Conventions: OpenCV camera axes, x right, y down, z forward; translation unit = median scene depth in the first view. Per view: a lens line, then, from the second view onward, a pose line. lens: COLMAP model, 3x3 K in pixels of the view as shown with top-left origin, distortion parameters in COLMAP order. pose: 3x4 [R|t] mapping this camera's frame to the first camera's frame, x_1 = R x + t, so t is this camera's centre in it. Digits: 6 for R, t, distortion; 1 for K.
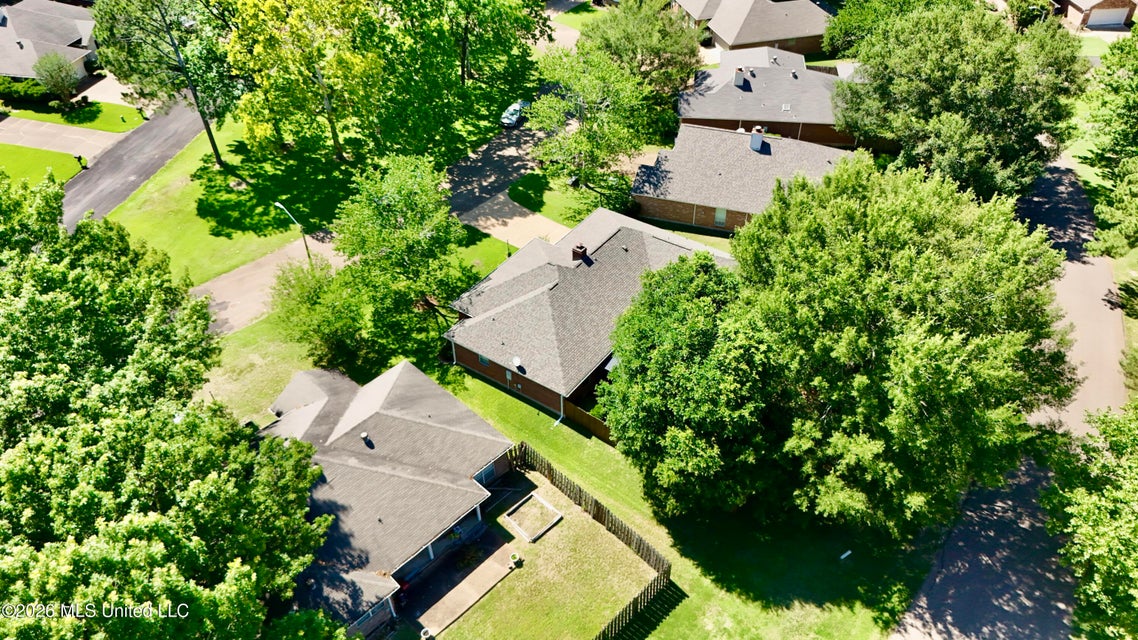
lens RADIAL K [[823.8, 0, 569.0], [0, 823.8, 320.0], [0, 0, 1]] dist [0.037736, -0.062017]
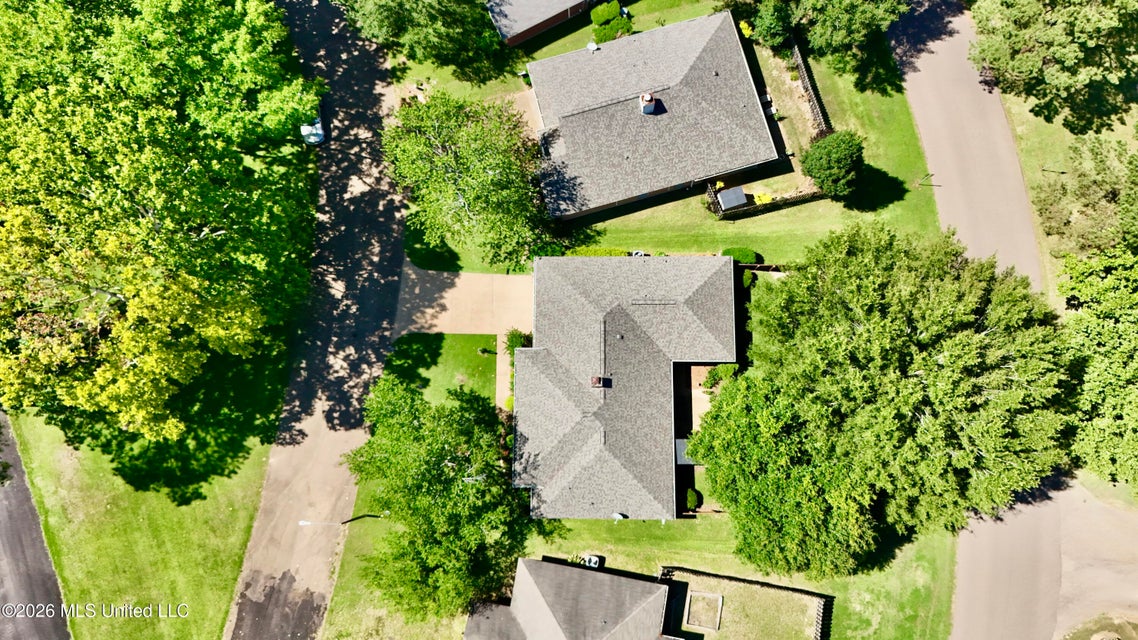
lens RADIAL K [[823.8, 0, 569.0], [0, 823.8, 320.0], [0, 0, 1]] dist [0.037736, -0.062017]
pose [[0.820830, -0.564745, 0.085447, -0.047140], [0.382746, 0.654896, 0.651627, -0.636197], [-0.423962, -0.502170, 0.753712, 0.235170]]
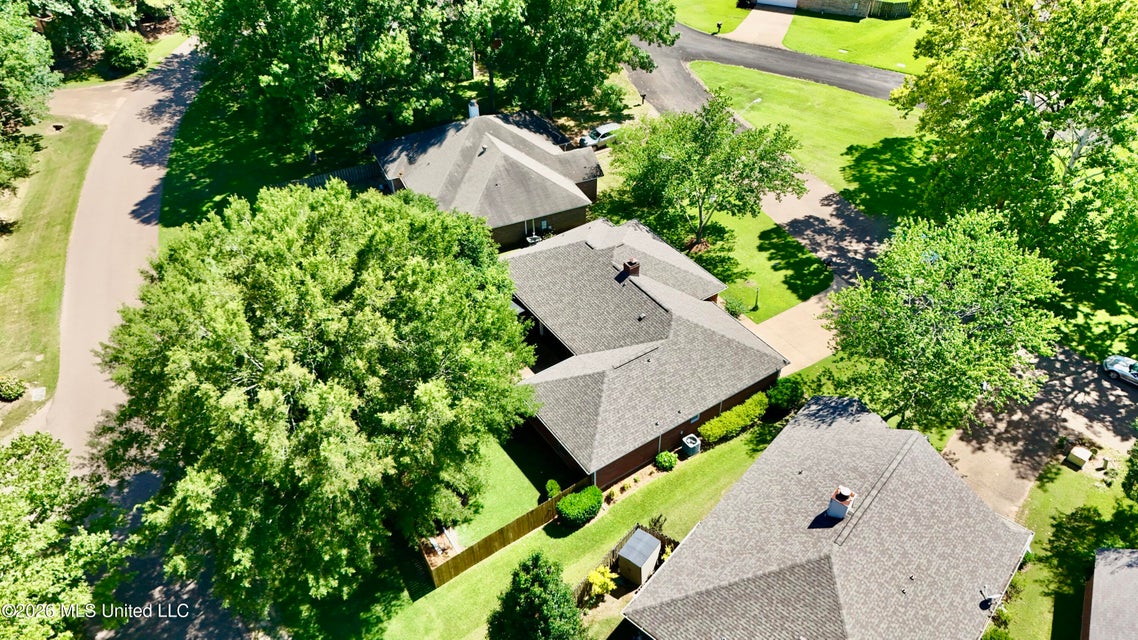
lens RADIAL K [[823.8, 0, 569.0], [0, 823.8, 320.0], [0, 0, 1]] dist [0.037736, -0.062017]
pose [[-0.363491, 0.621907, -0.693618, 0.559062], [-0.584103, 0.427879, 0.689742, -0.511392], [0.725740, 0.655859, 0.207727, 0.637438]]
